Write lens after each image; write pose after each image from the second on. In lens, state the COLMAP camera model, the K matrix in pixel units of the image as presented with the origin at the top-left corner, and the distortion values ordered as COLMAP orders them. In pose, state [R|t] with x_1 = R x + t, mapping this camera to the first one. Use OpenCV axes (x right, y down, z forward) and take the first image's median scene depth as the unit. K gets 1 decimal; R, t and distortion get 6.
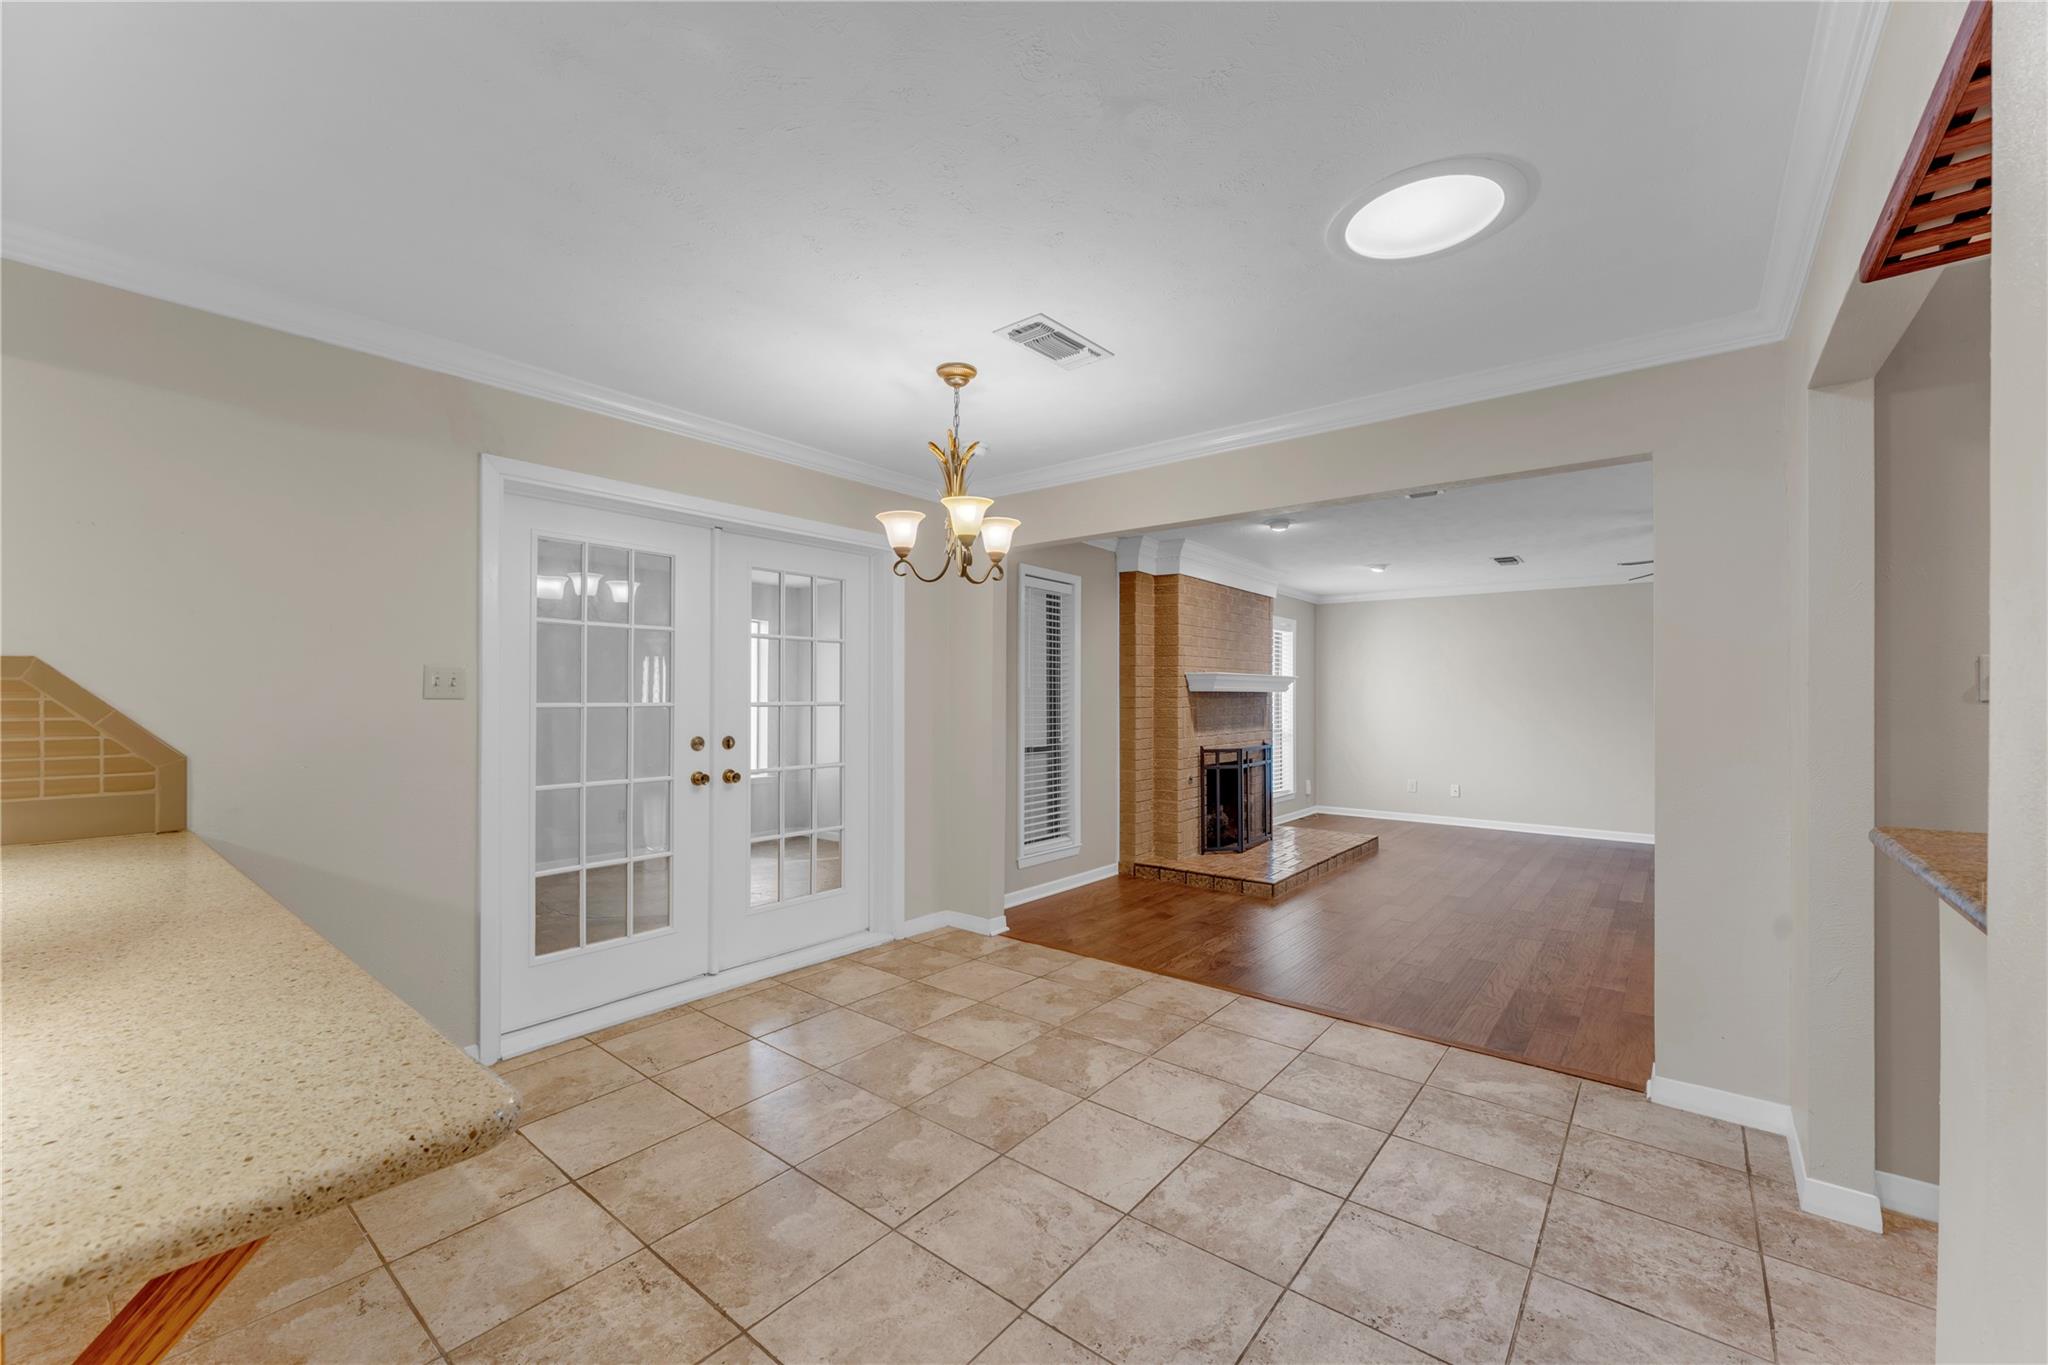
lens RADIAL K [[812.2, 0, 1017.9], [0, 812.2, 694.9], [0, 0, 1]] dist [0.000146, -0.000910]
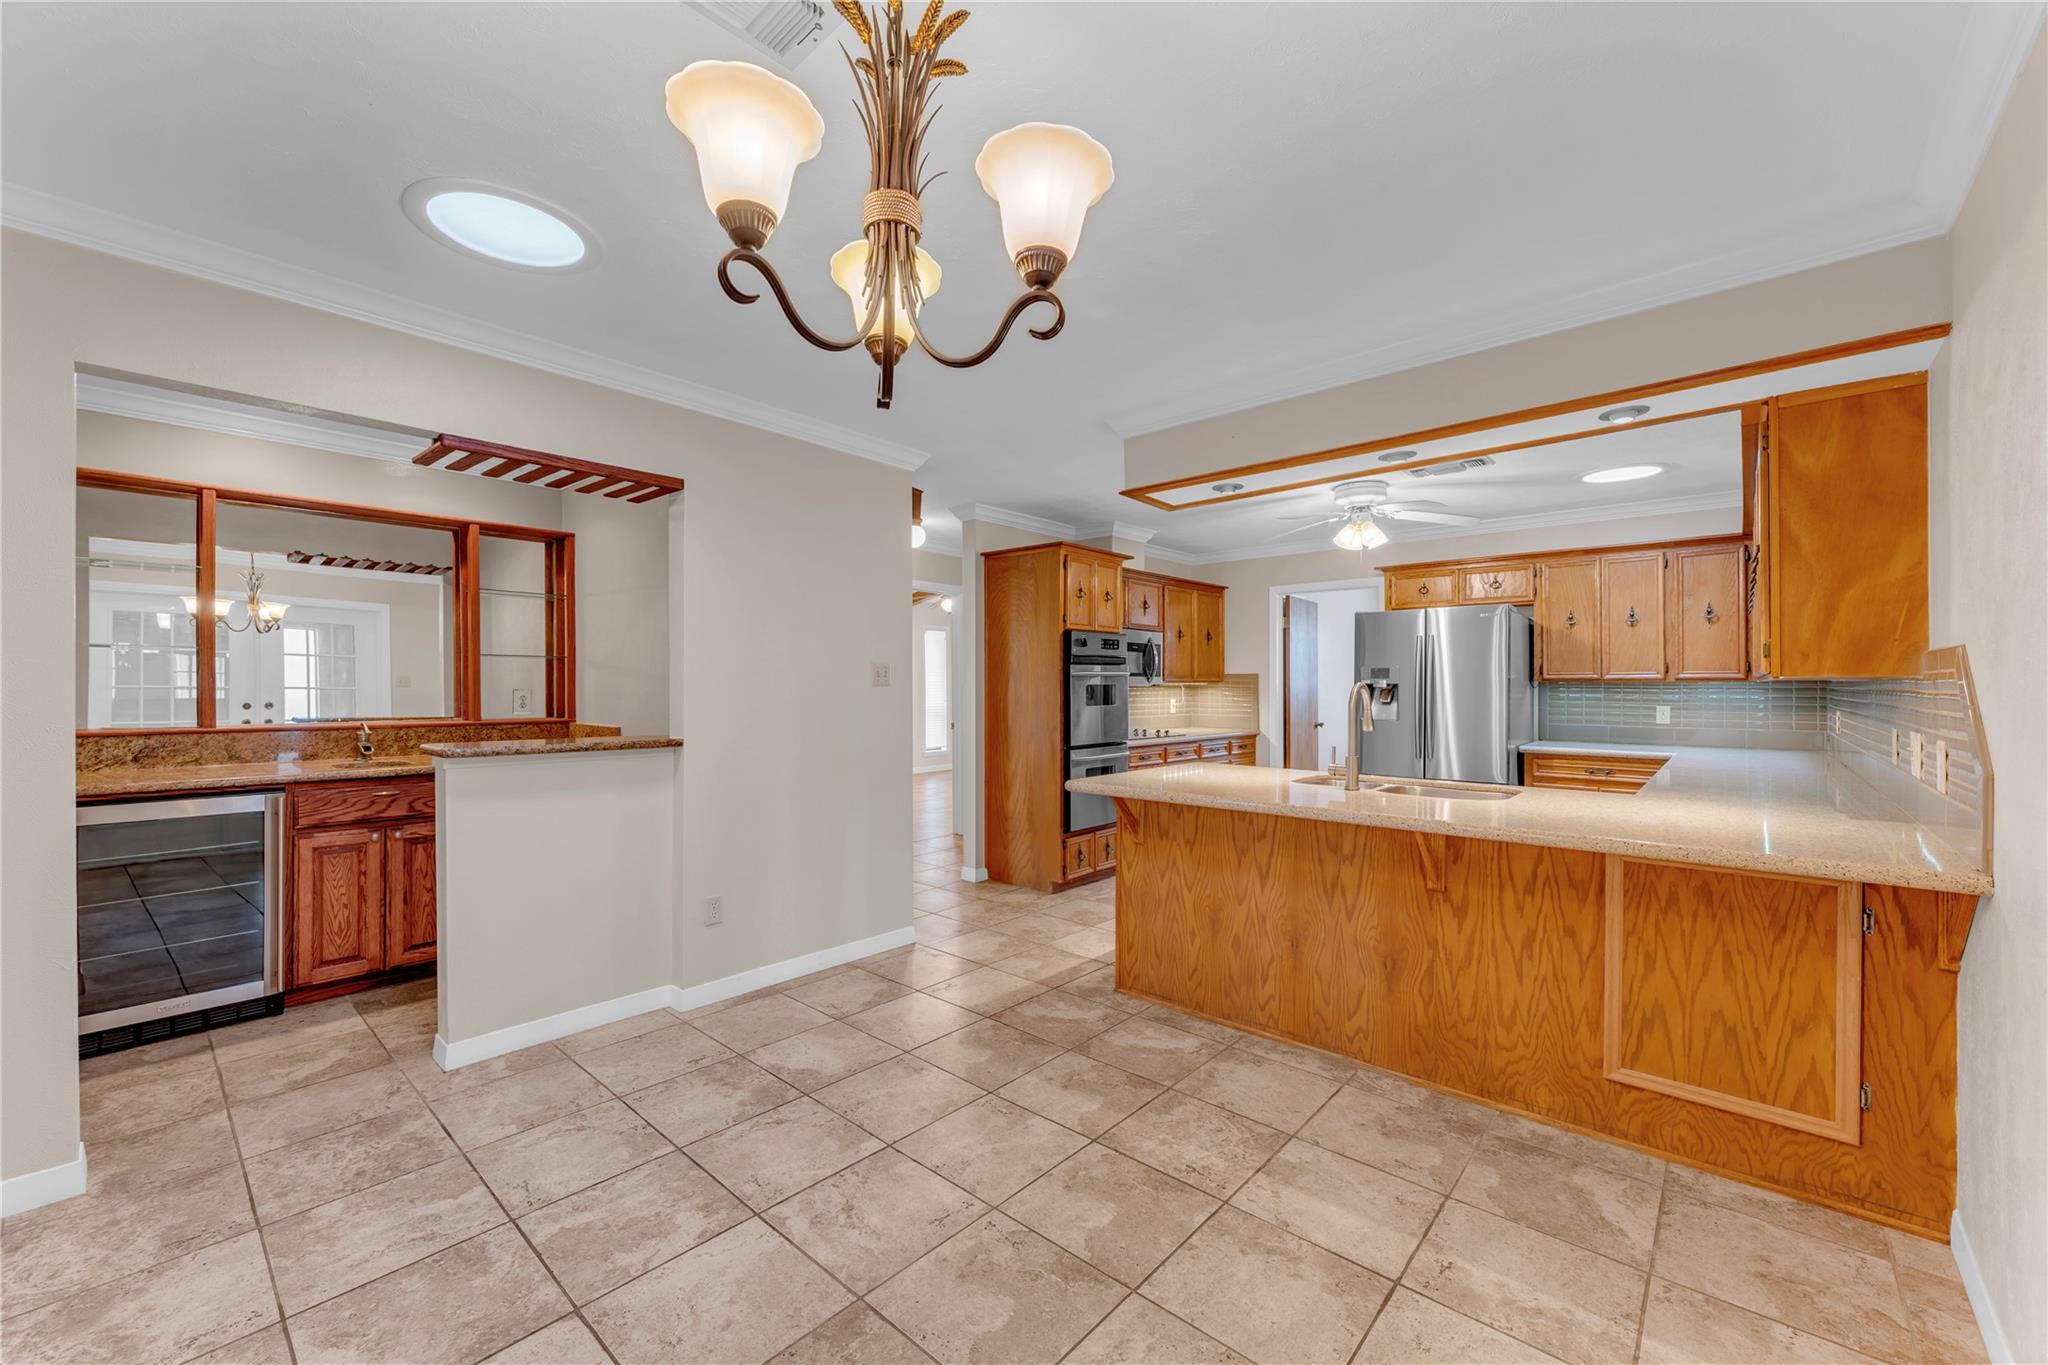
lens RADIAL K [[812.2, 0, 1019.8], [0, 812.2, 686.3], [0, 0, 1]] dist [0.000146, -0.000910]
pose [[-0.998943, -0.007867, 0.045299, -0.142037], [-0.007780, 0.999968, 0.002109, 0.003211], [-0.045314, 0.001754, -0.998971, 1.271530]]
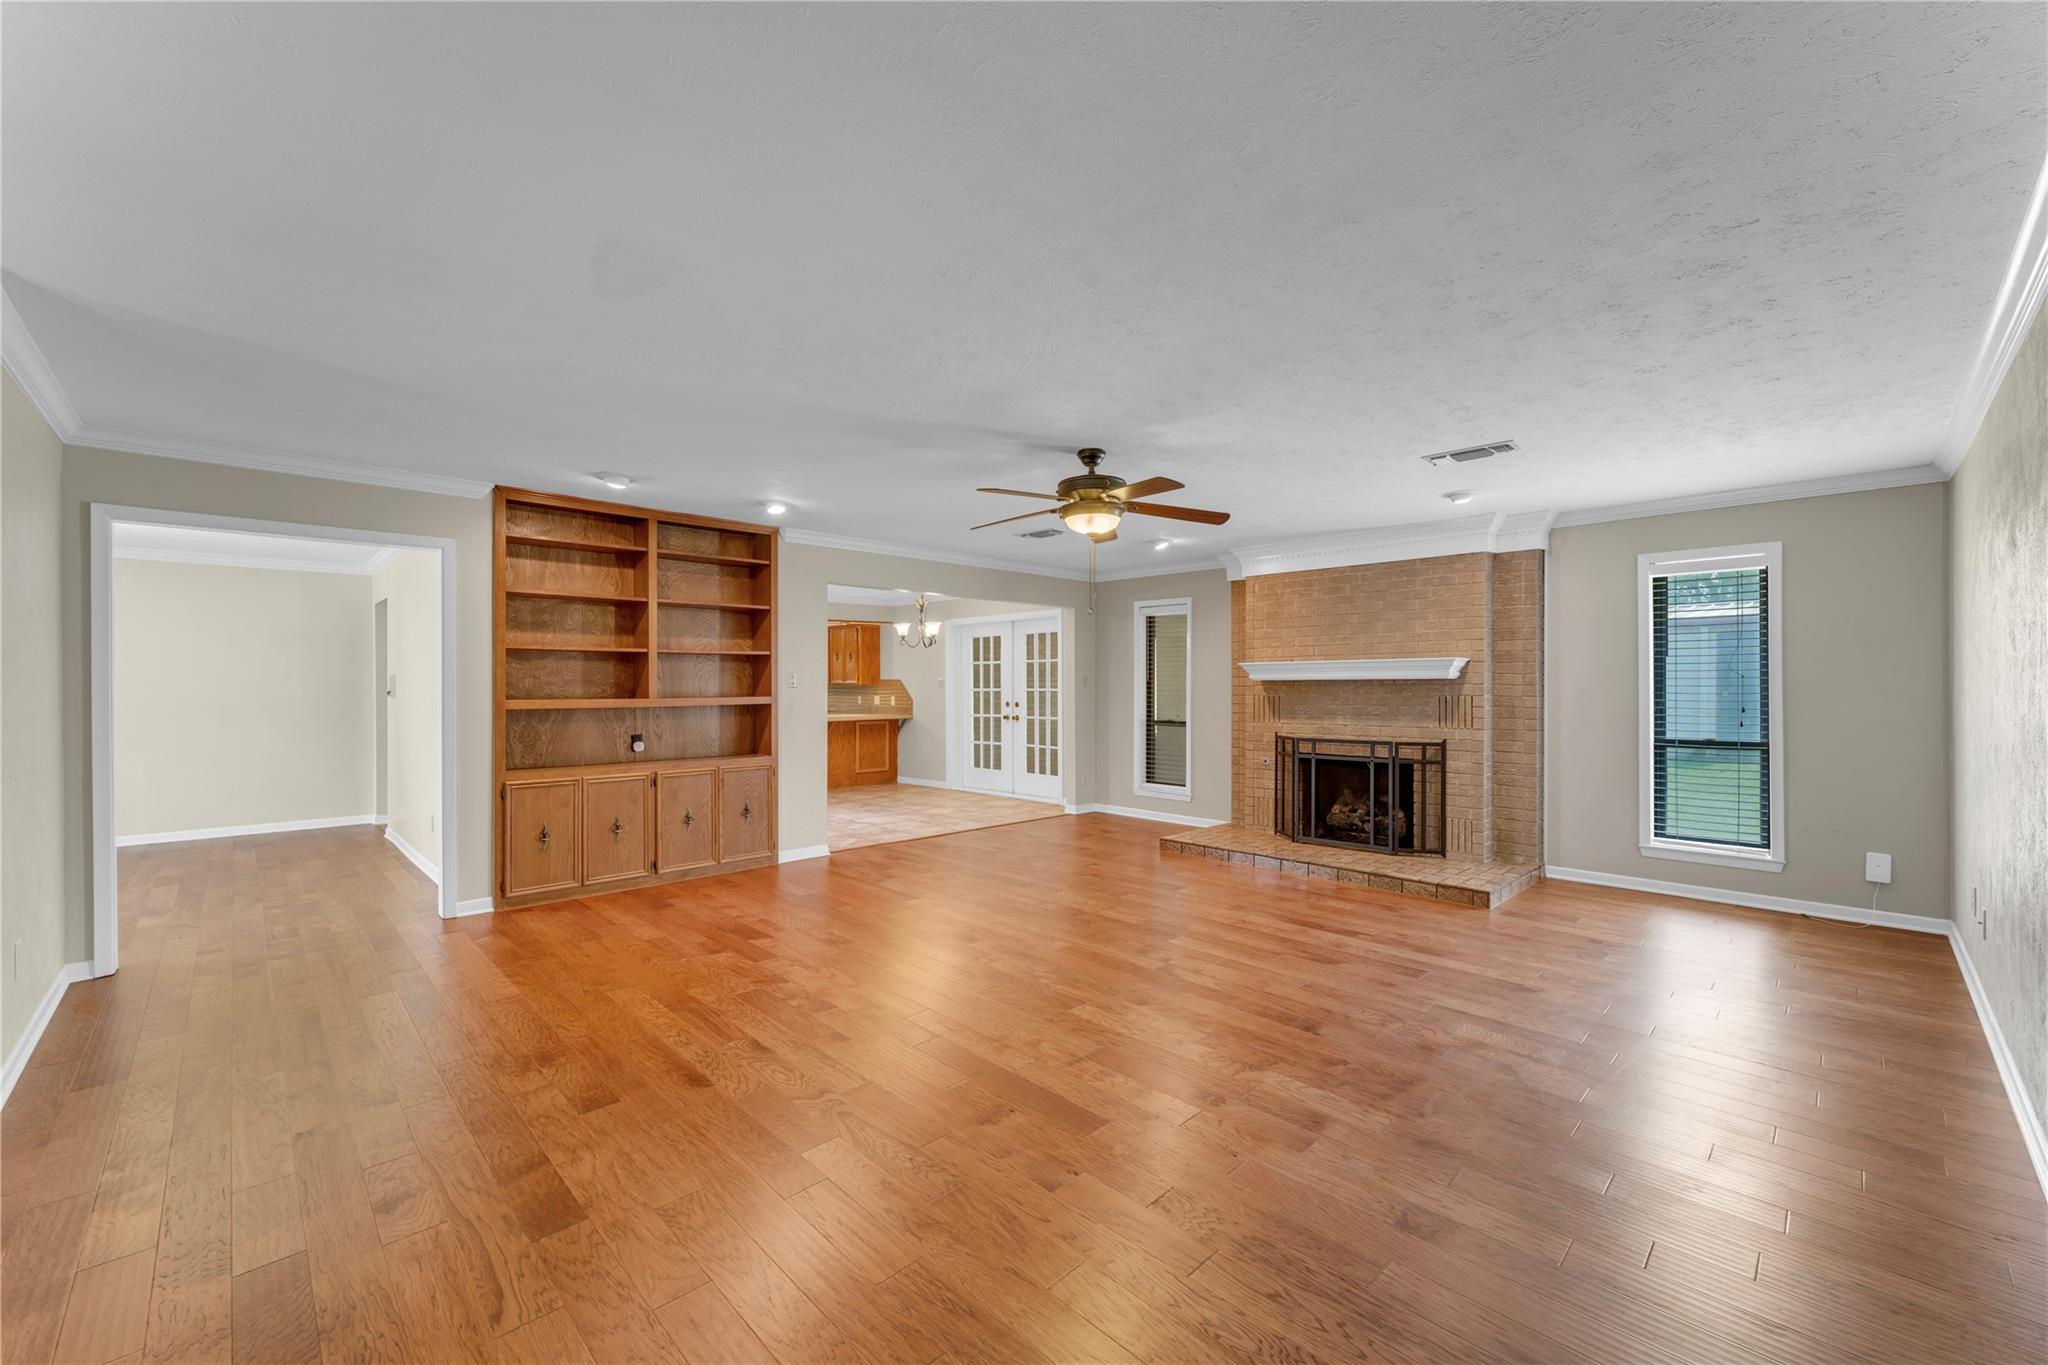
lens RADIAL K [[812.2, 0, 1022.7], [0, 812.2, 687.9], [0, 0, 1]] dist [0.000146, -0.000910]
pose [[-0.110271, -0.000809, -0.993901, 2.613338], [0.003331, 0.999994, -0.001184, 0.011486], [0.993896, -0.003441, -0.110267, 1.563137]]
